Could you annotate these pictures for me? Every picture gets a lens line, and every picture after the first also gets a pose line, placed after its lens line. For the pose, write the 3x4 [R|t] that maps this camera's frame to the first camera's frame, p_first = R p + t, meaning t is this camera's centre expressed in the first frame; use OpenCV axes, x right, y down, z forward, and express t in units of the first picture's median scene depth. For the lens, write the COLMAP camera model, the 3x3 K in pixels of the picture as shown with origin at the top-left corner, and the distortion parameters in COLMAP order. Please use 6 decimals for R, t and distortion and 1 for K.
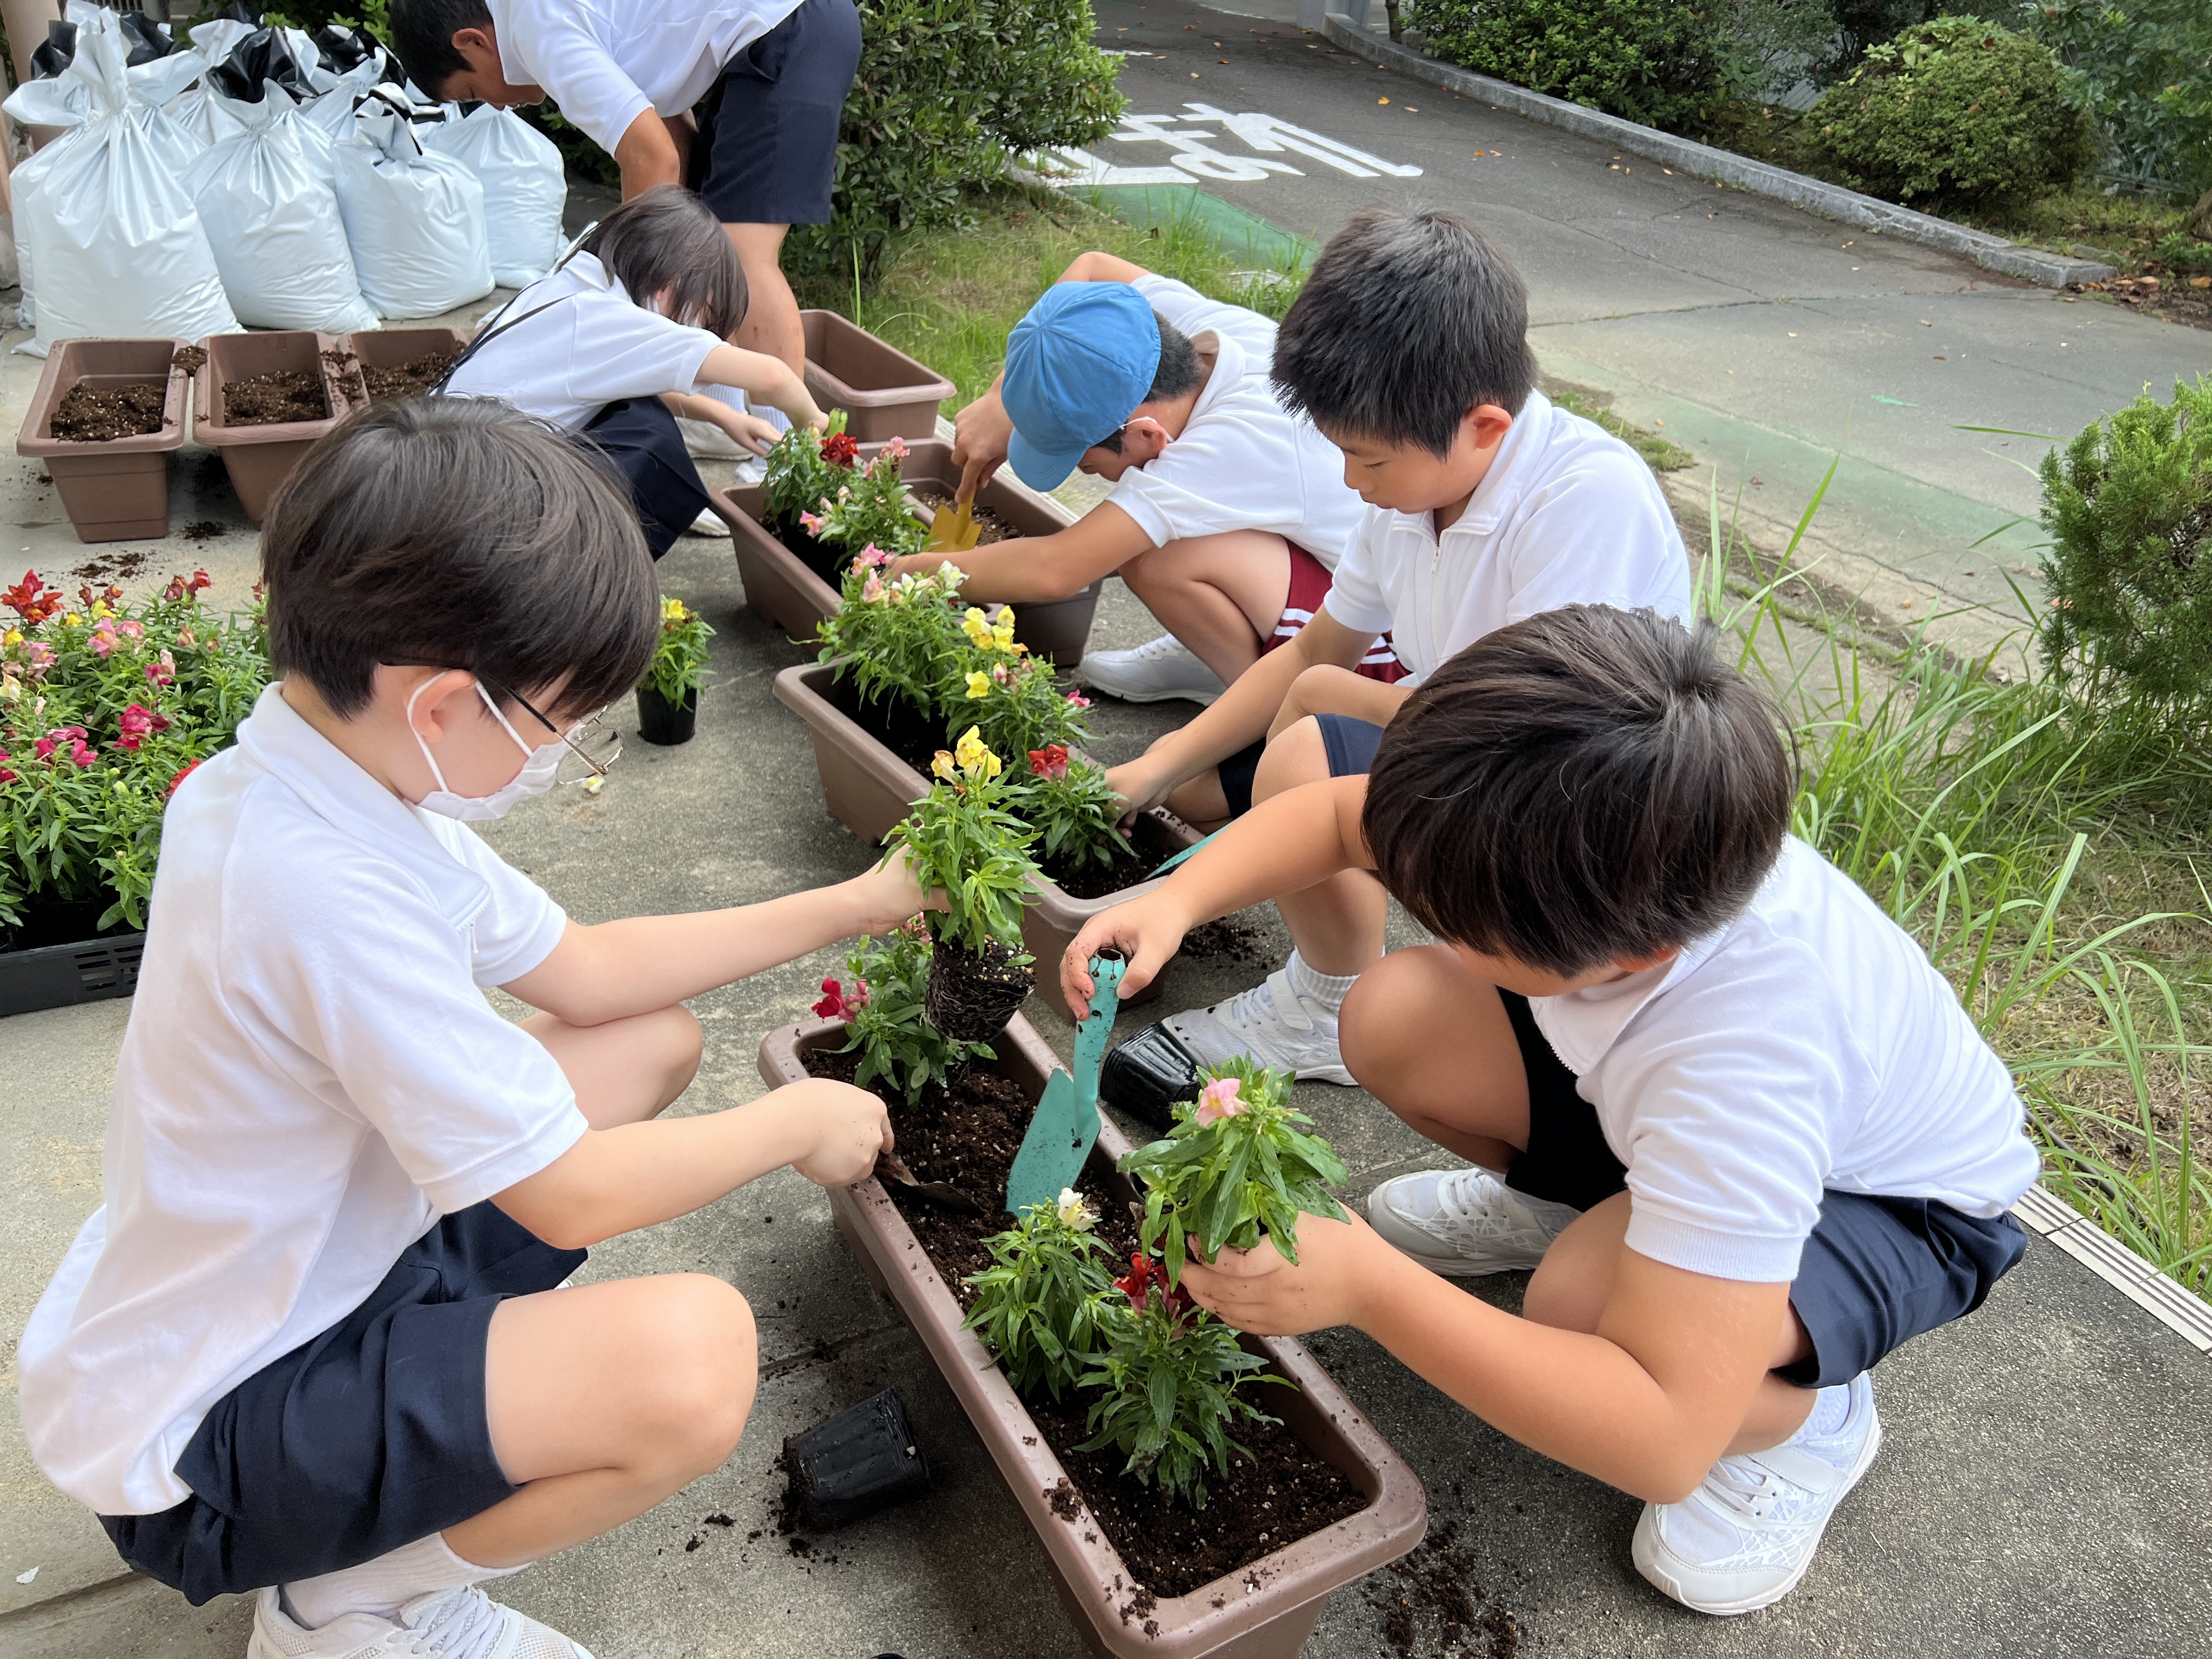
lens RADIAL K [[1525.7, 0, 1083.9], [0, 1525.7, 832.9], [0, 0, 1]] dist [0.044012, -0.044432]
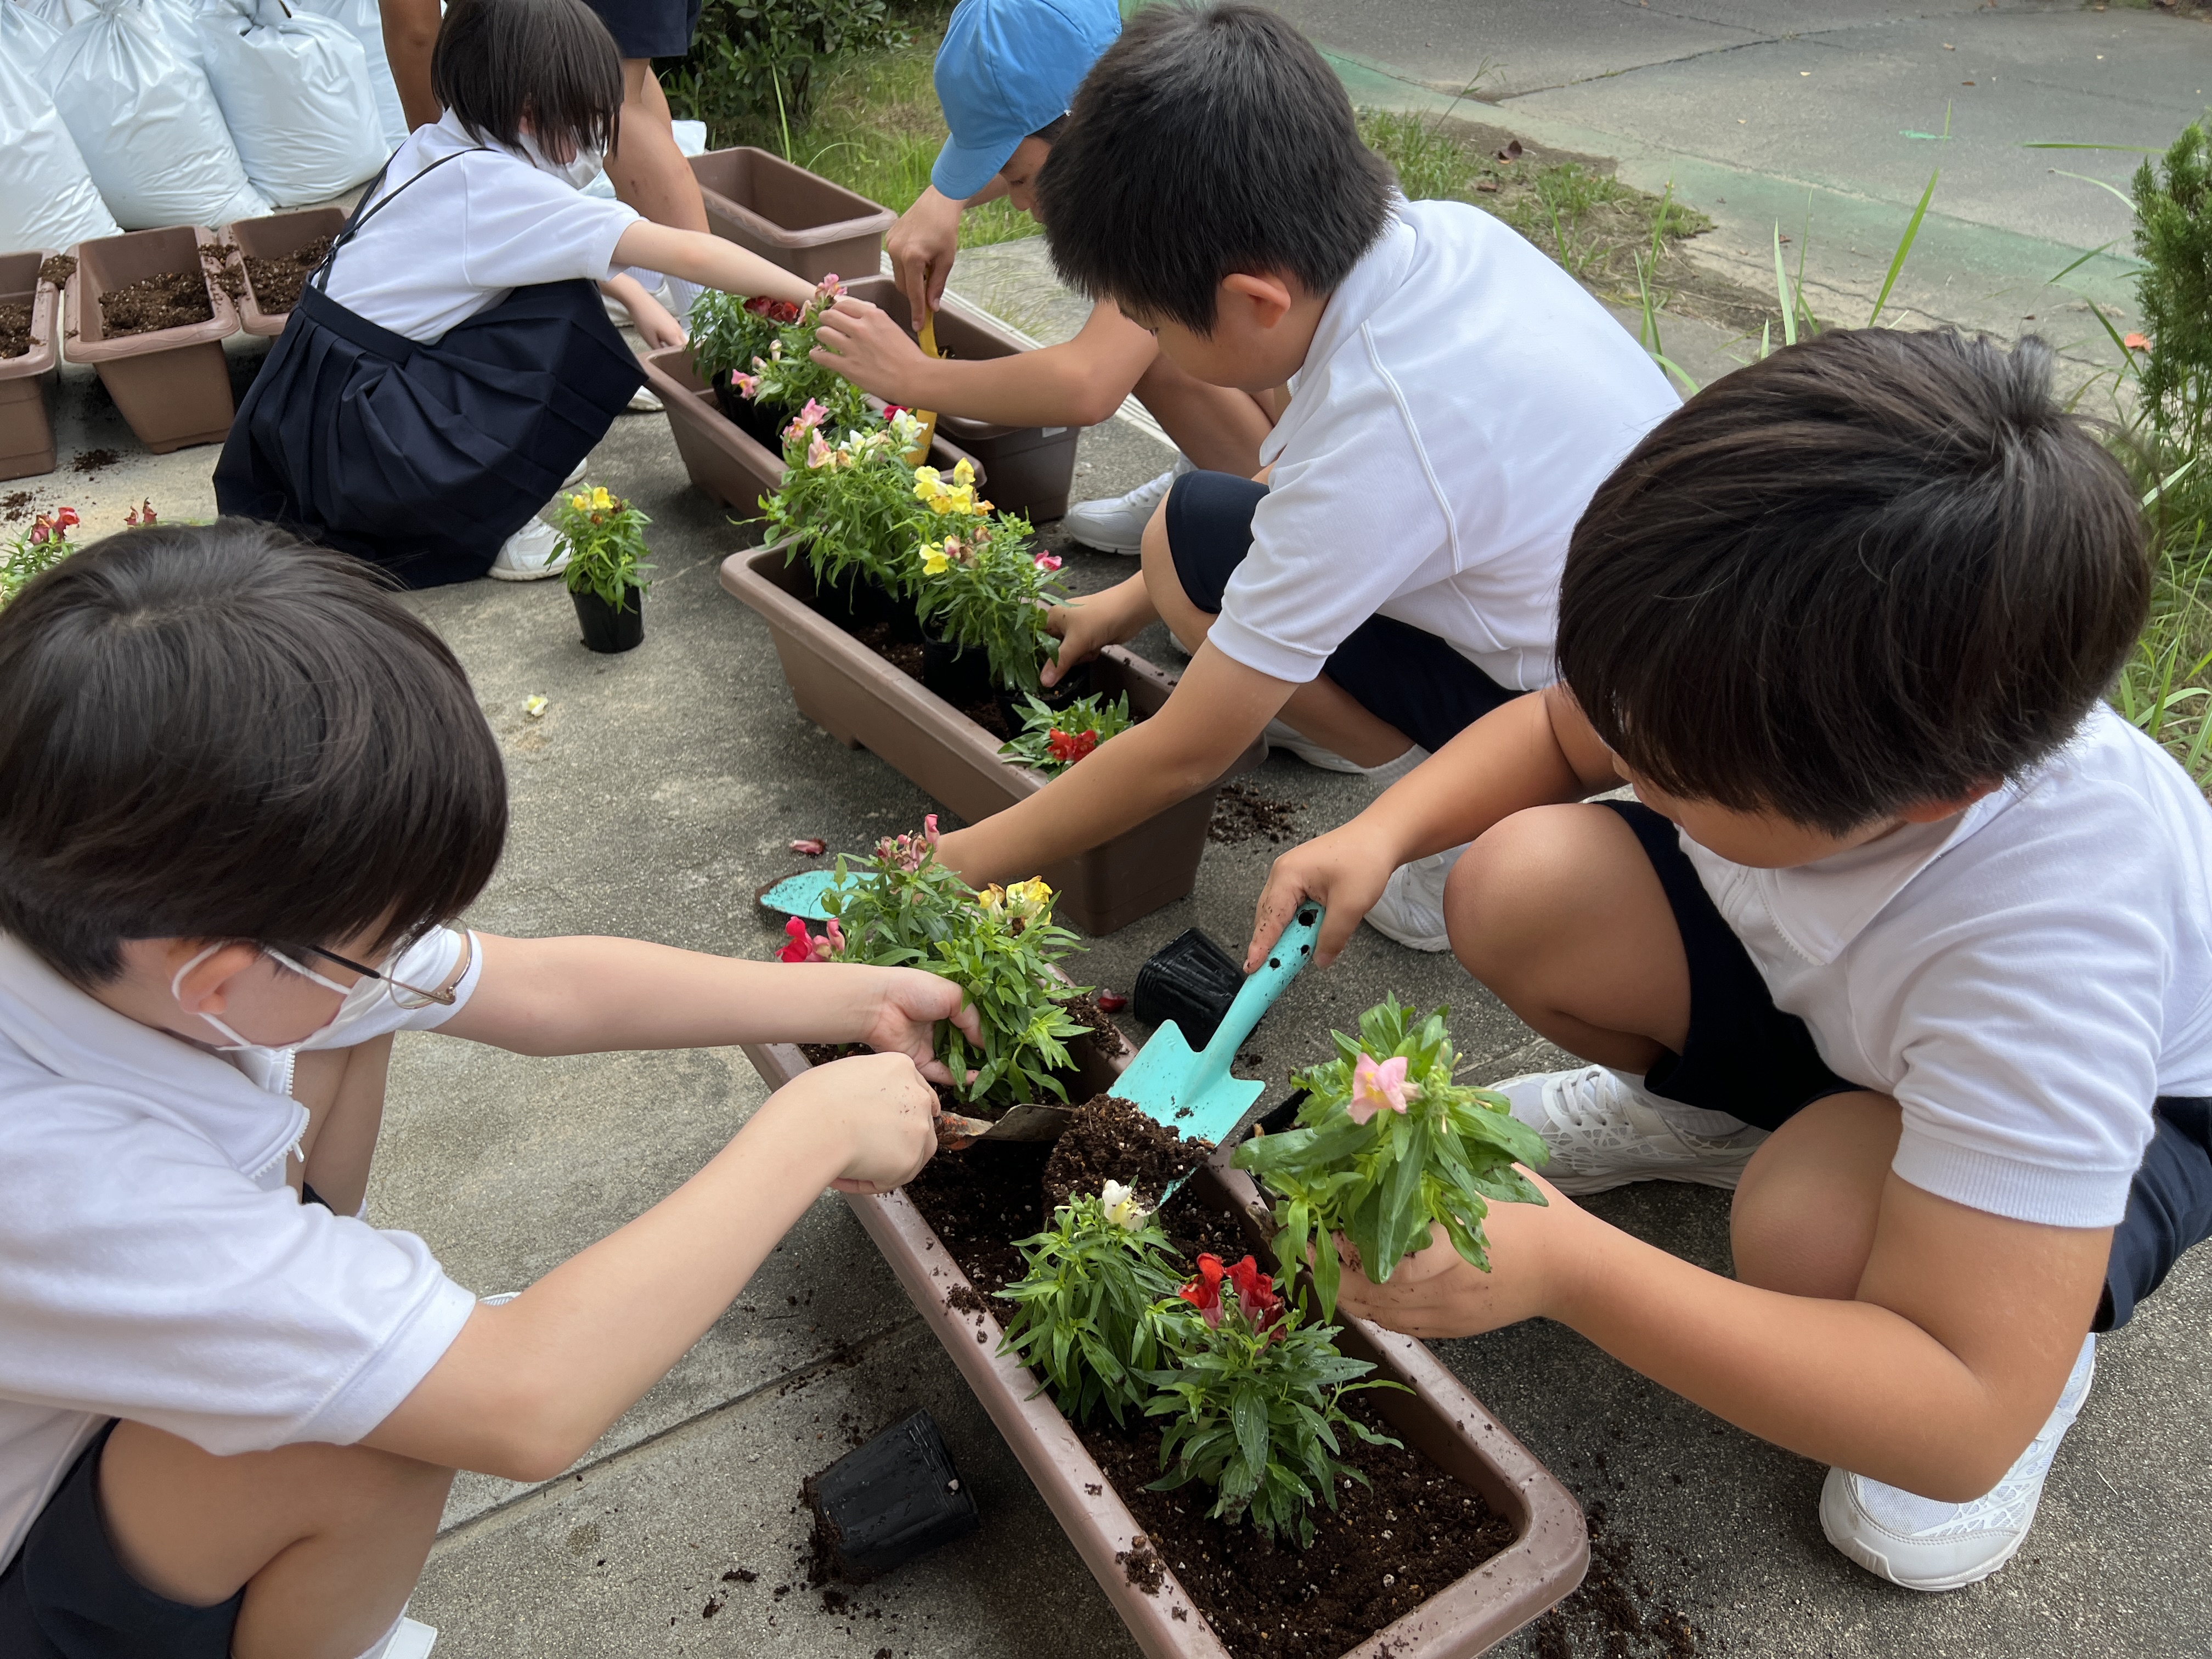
lens RADIAL K [[1525.7, 0, 1083.9], [0, 1525.7, 832.9], [0, 0, 1]] dist [0.044012, -0.044432]
pose [[0.995393, -0.095114, -0.012105, 0.001657], [0.095840, 0.990707, 0.096511, -0.015391], [0.002813, -0.097226, 0.995258, 0.115532]]
